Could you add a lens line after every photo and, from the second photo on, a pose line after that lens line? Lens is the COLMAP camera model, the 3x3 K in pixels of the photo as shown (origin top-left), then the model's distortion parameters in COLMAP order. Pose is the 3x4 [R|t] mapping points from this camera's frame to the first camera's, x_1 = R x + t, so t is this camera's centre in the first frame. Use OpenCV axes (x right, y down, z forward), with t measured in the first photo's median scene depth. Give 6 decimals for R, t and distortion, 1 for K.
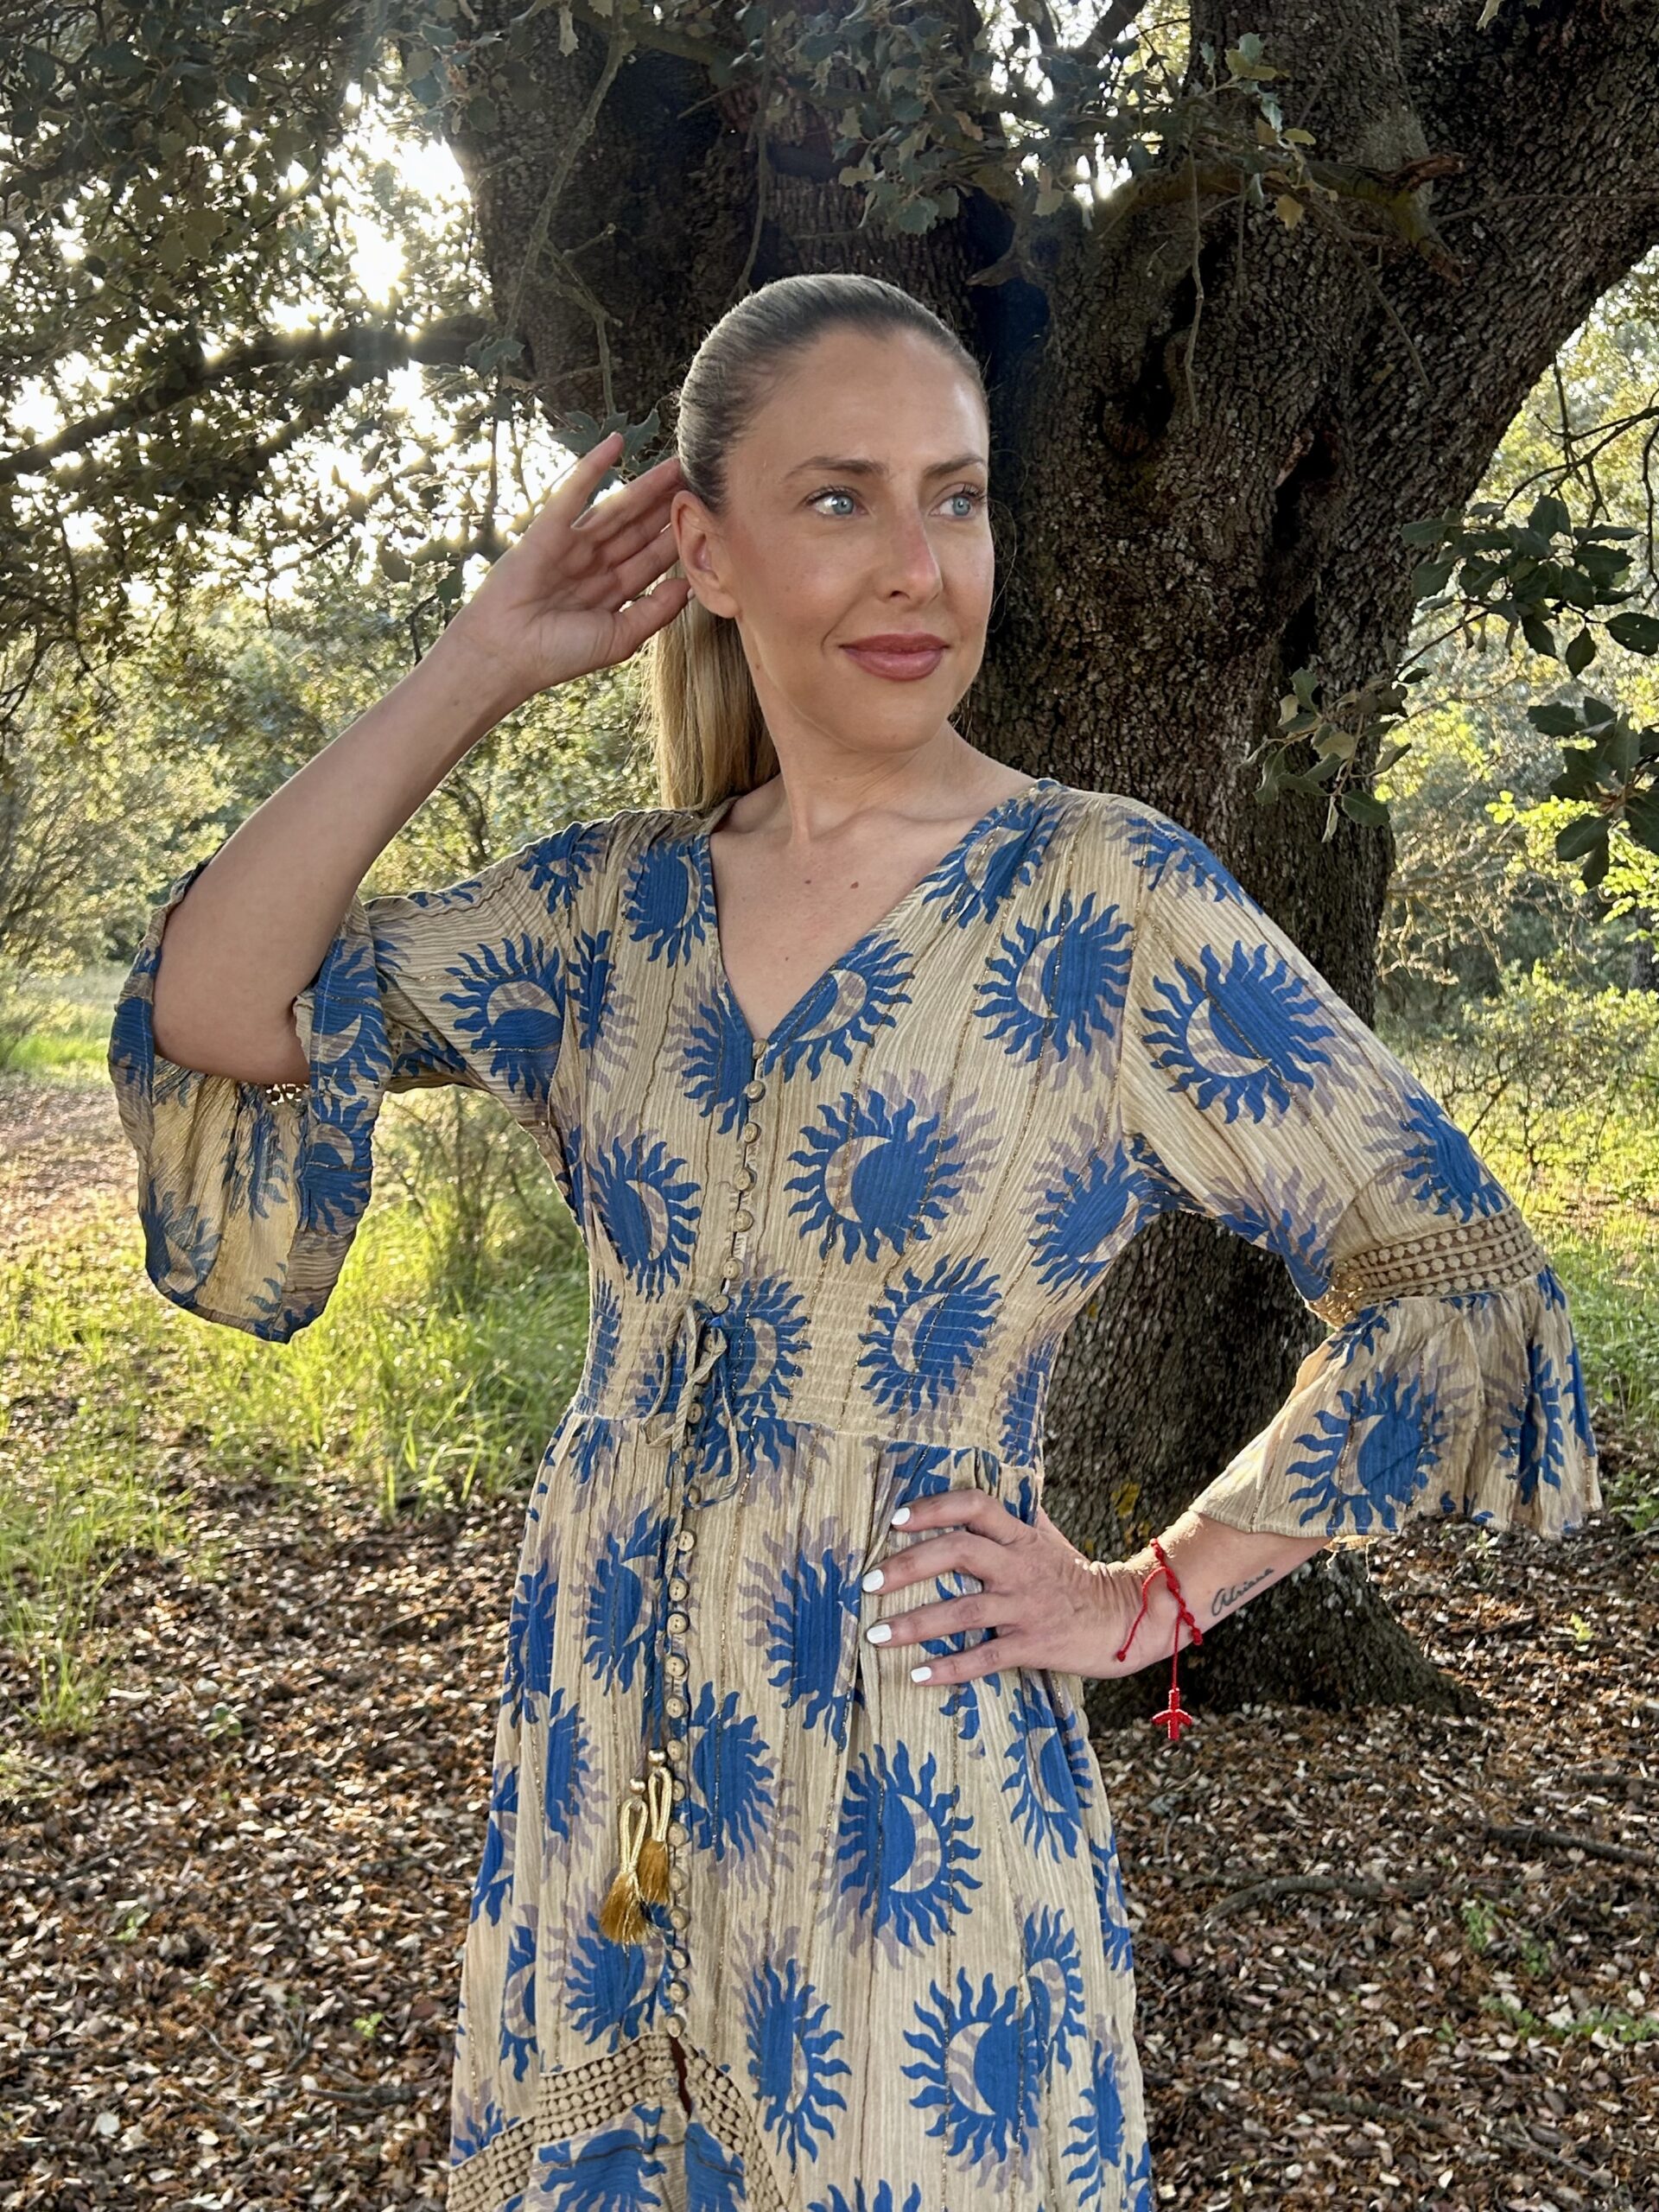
lens RADIAL K [[2505.0, 0, 813.9], [0, 2505.0, 1110.9], [0, 0, 1]] dist [0.007526, 0.000000]
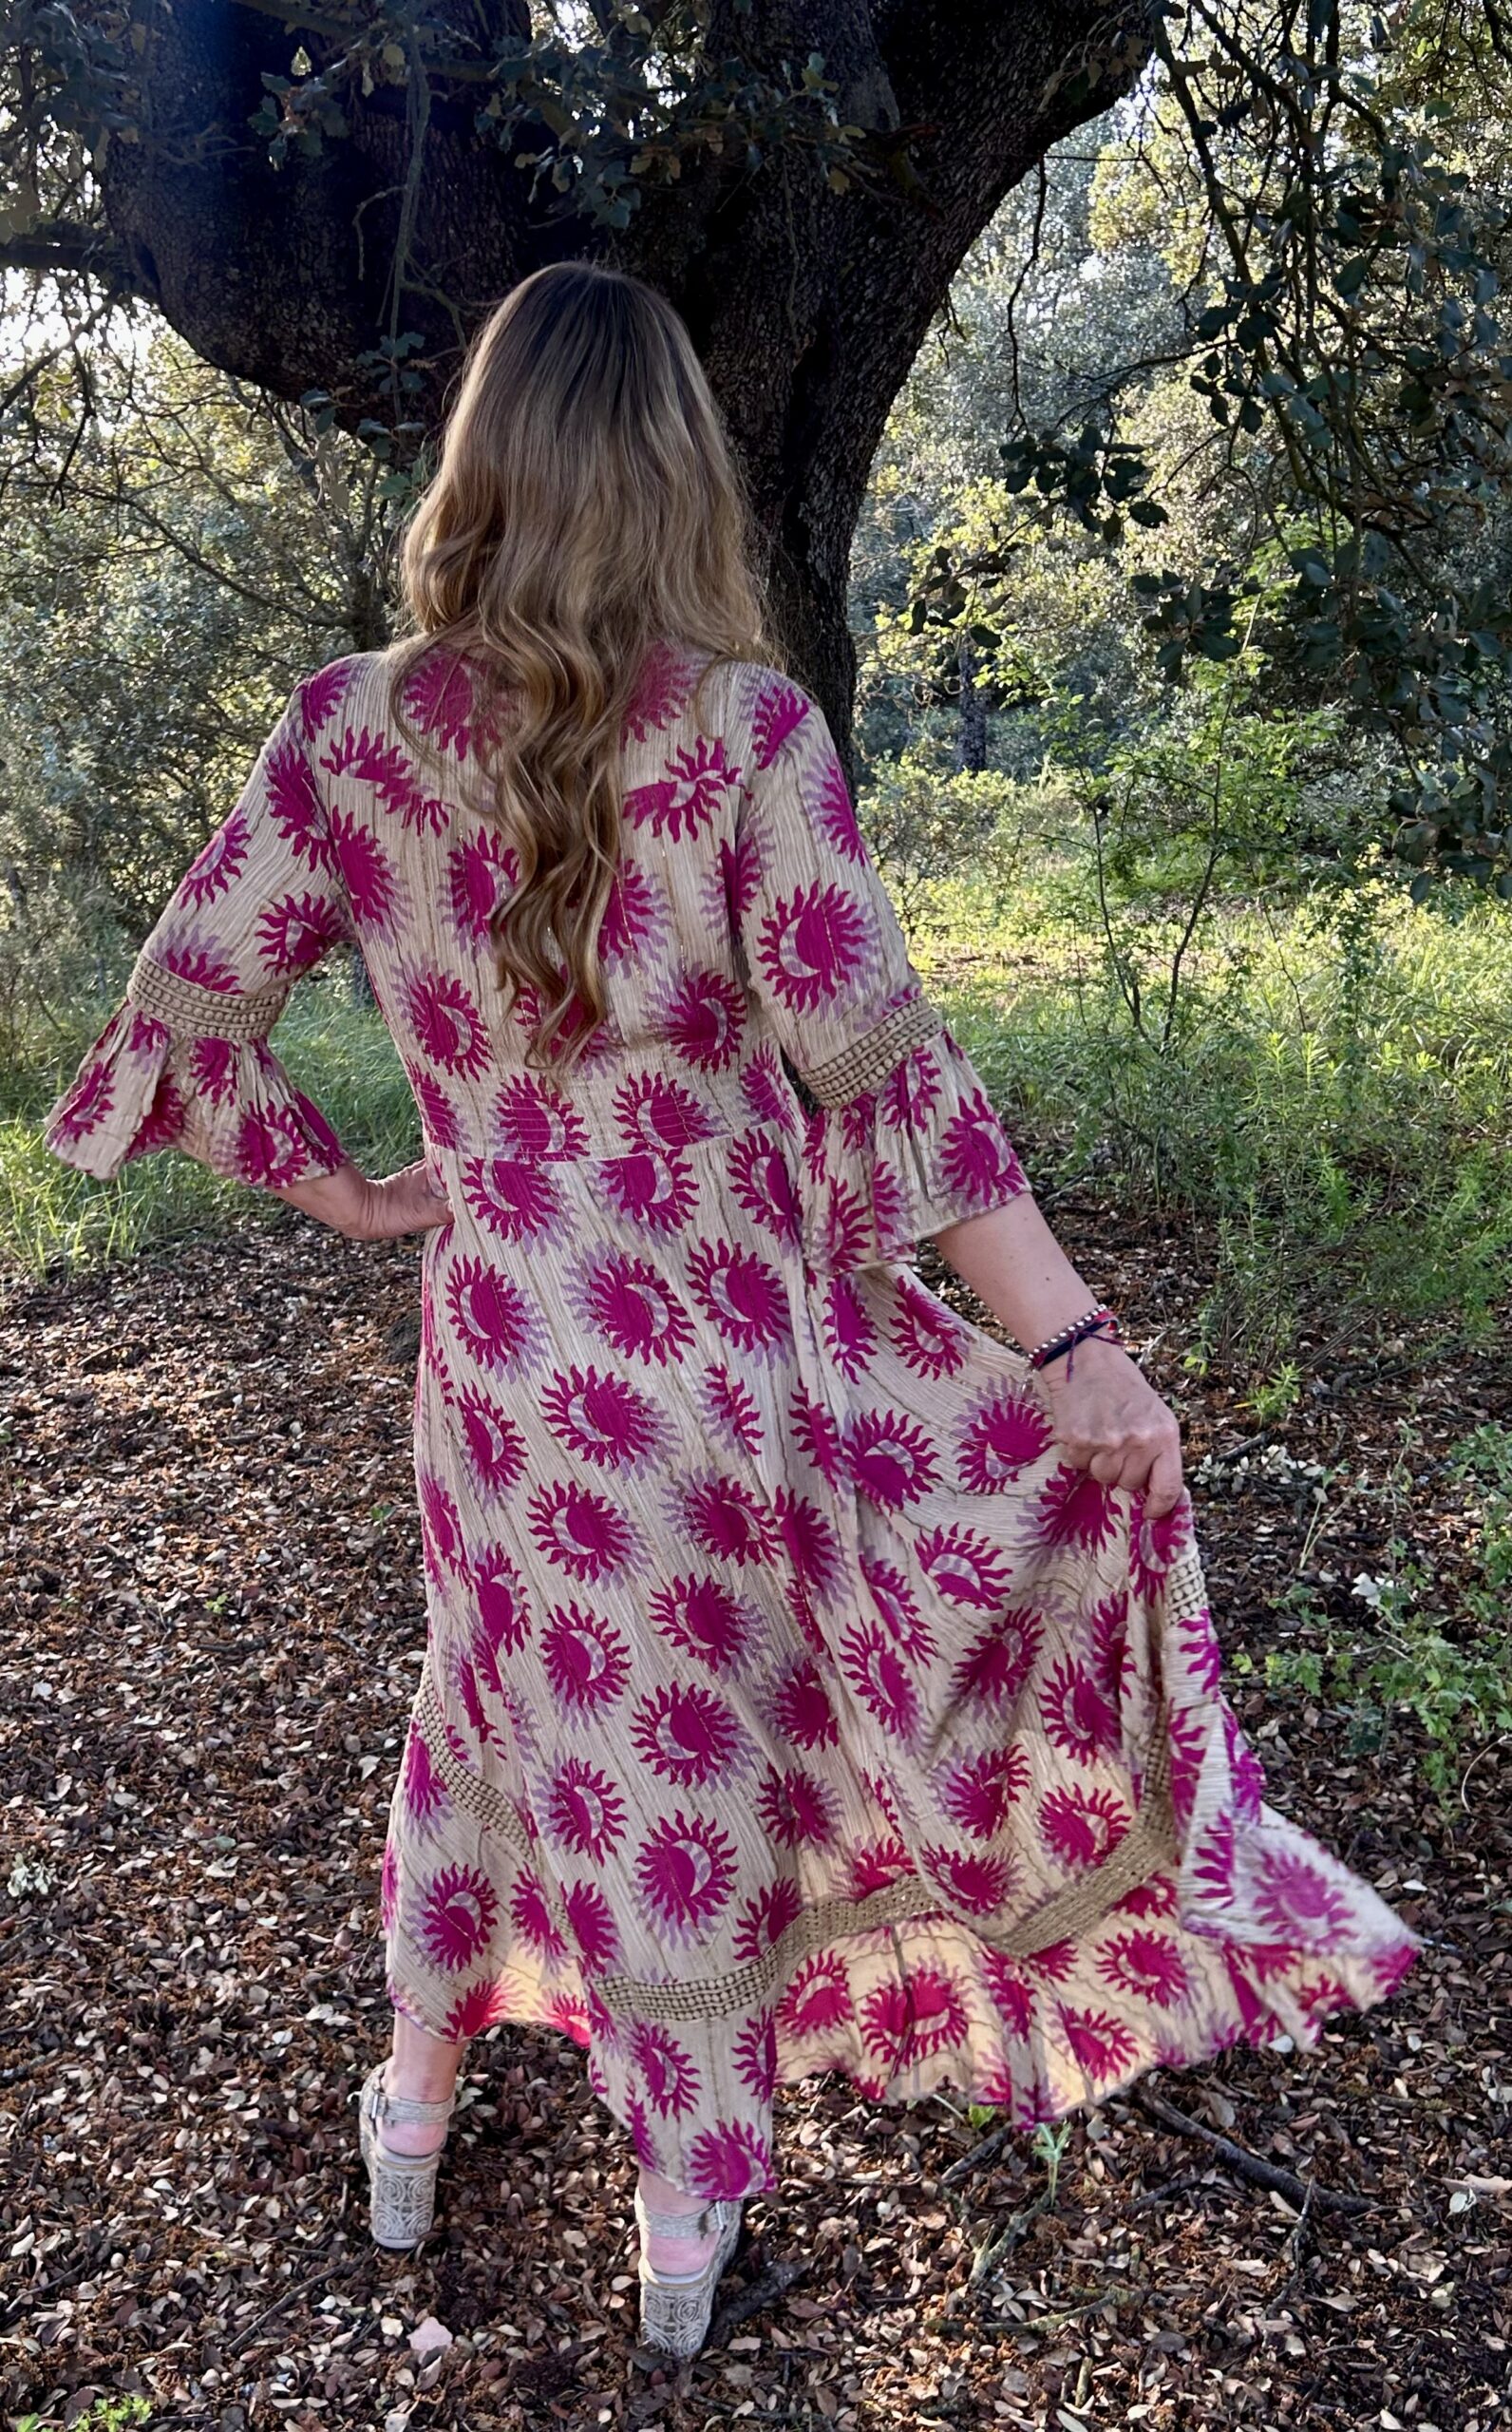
lens RADIAL K [[2502.6, 0, 640.2], [0, 2502.6, 1282.5], [0, 0, 1]] dist [0.045871, 0.000000]
pose [[0.975832, -0.097810, 0.195410, -0.175337], [0.070402, 0.987274, 0.142599, 0.019415], [-0.206871, -0.125396, 0.970299, -0.273064]]
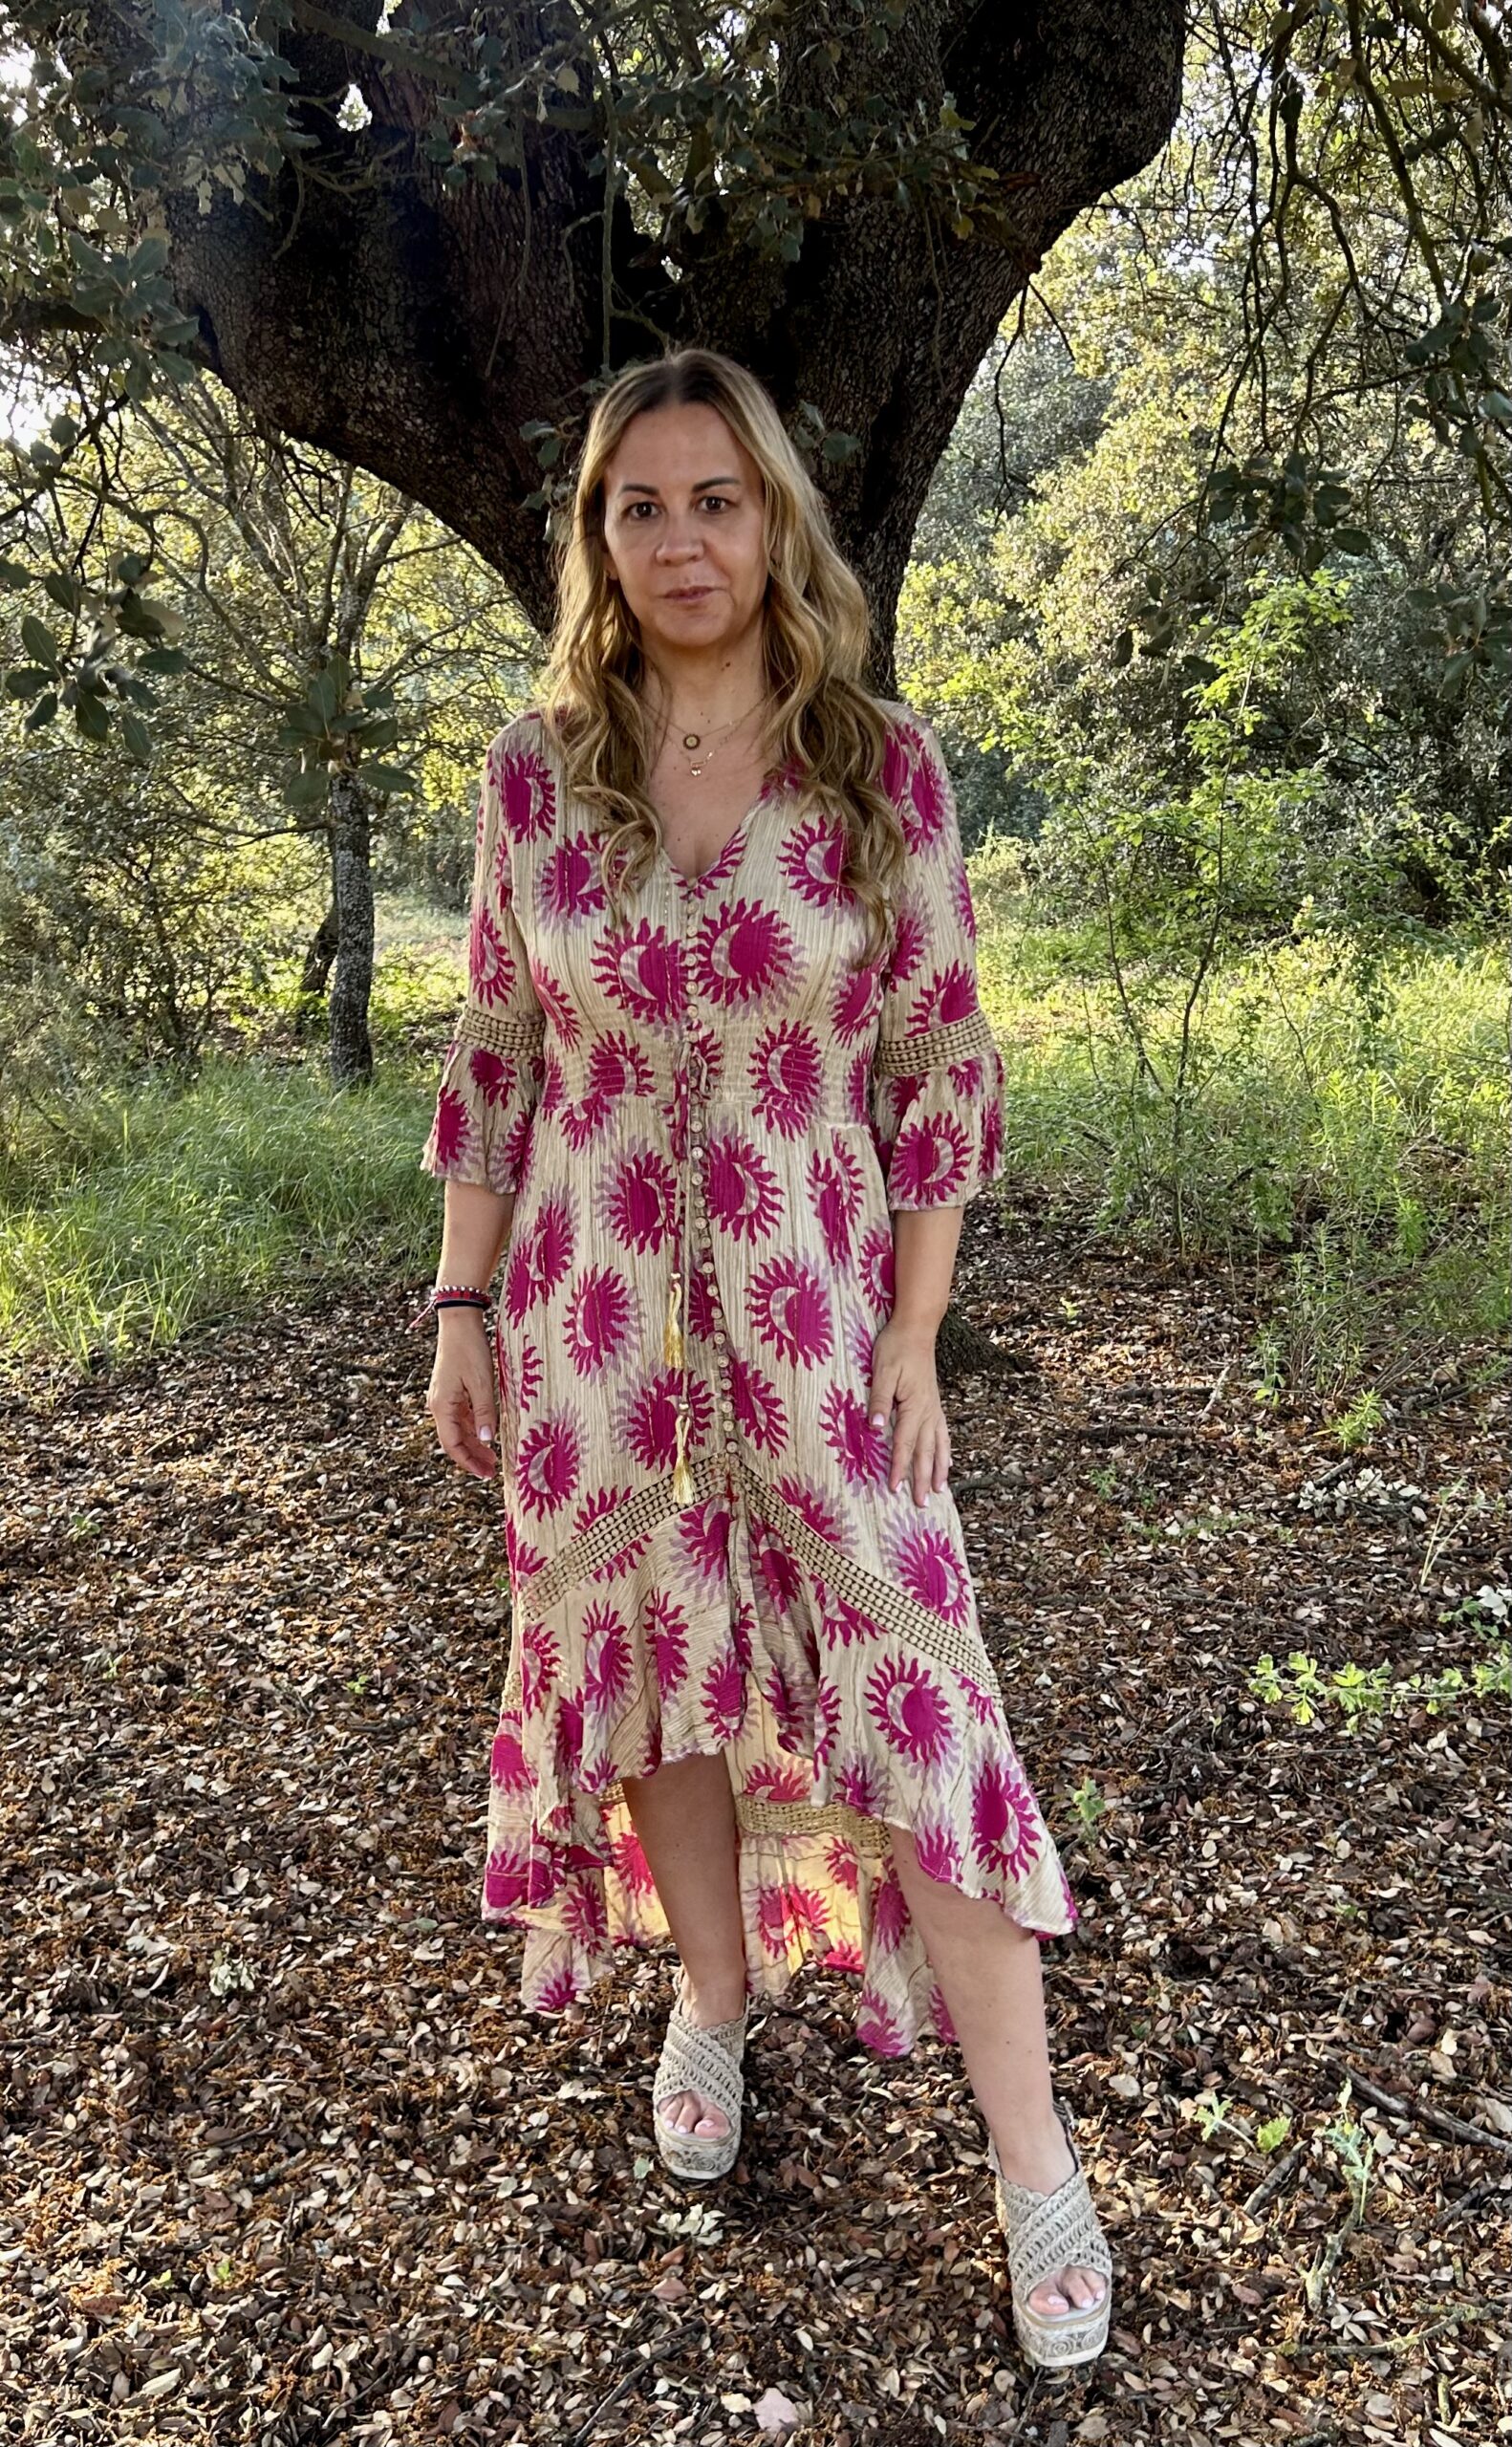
lens RADIAL K [[2408.8, 0, 768.4], [0, 2408.8, 1352.2], [0, 0, 1]] dist [0.049576, -0.003009]
pose [[0.943403, -0.142302, 0.299568, -0.285317], [0.101002, 0.983639, 0.149175, 0.024846], [-0.315895, -0.110475, 0.942341, -0.201052]]
